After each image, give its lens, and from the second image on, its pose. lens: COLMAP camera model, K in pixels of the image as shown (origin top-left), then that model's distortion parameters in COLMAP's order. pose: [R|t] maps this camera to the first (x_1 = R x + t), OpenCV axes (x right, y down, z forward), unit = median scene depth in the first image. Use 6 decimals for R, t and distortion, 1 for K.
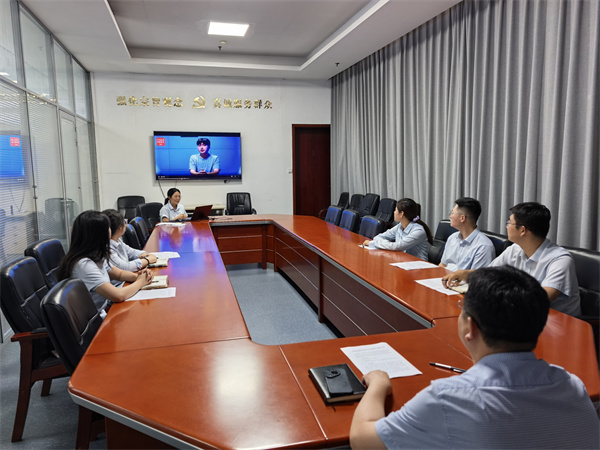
lens RADIAL K [[443.0, 0, 297.1], [0, 443.0, 227.8], [0, 0, 1]] dist [0.002259, -0.008403]
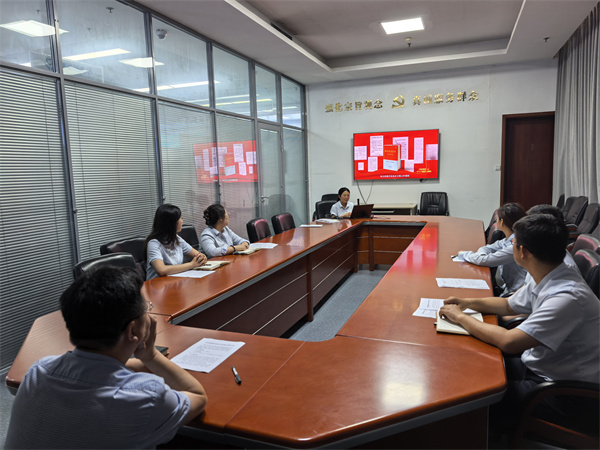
lens RADIAL K [[440.0, 0, 294.6], [0, 440.0, 231.3], [0, 0, 1]] dist [0.000106, -0.006854]
pose [[0.807965, 0.066464, -0.585470, 0.243006], [-0.059050, 0.997749, 0.031776, -0.009884], [0.586264, 0.008898, 0.810071, 0.069475]]
